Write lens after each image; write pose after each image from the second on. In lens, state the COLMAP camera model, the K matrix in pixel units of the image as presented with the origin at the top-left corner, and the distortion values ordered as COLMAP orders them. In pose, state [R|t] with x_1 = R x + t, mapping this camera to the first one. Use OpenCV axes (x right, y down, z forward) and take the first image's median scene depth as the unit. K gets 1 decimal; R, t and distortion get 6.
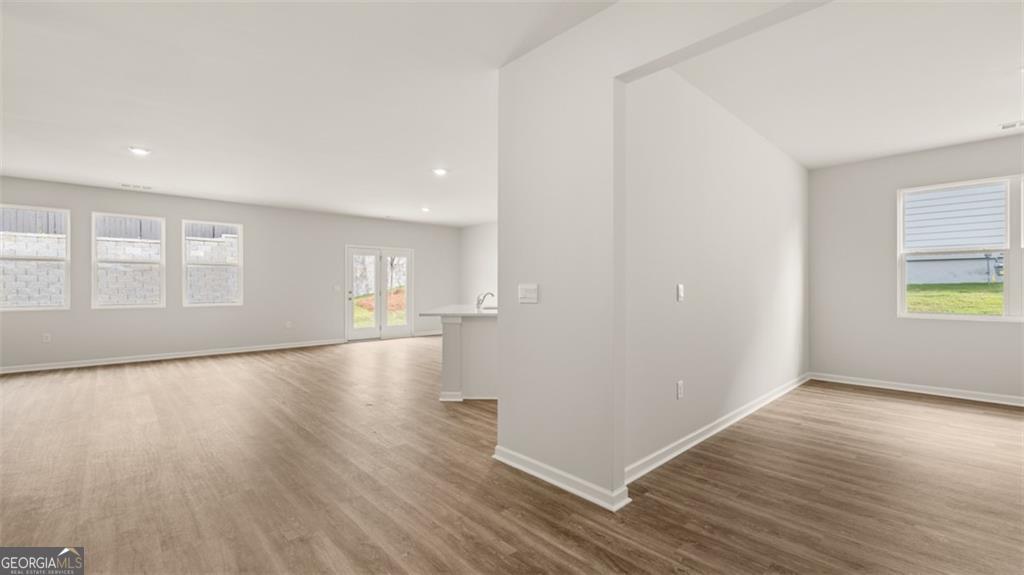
lens RADIAL K [[428.1, 0, 512.6], [0, 428.1, 289.6], [0, 0, 1]] dist [-0.001025, -0.000282]
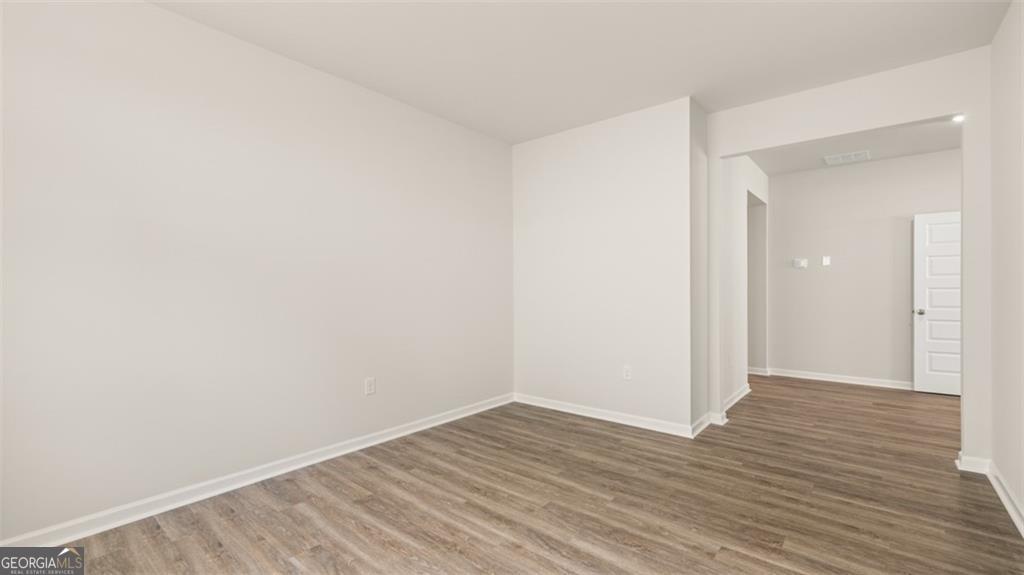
lens RADIAL K [[428.1, 0, 512.6], [0, 428.1, 289.6], [0, 0, 1]] dist [-0.001025, -0.000282]
pose [[-0.992664, 0.005315, -0.120785, 0.743909], [0.004001, 0.999930, 0.011116, -0.006482], [0.120836, 0.010551, -0.992616, 0.919047]]
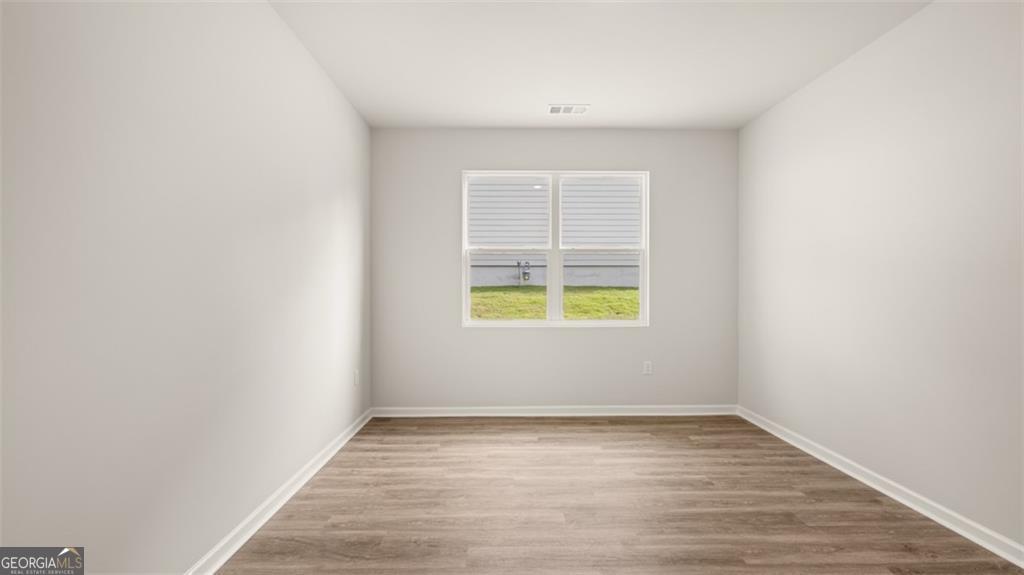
lens RADIAL K [[428.1, 0, 512.6], [0, 428.1, 289.6], [0, 0, 1]] dist [-0.001025, -0.000282]
pose [[0.664654, 0.000203, 0.747151, 0.363936], [0.002196, 0.999995, -0.002224, -0.003673], [-0.747148, 0.003119, 0.664650, 0.399119]]
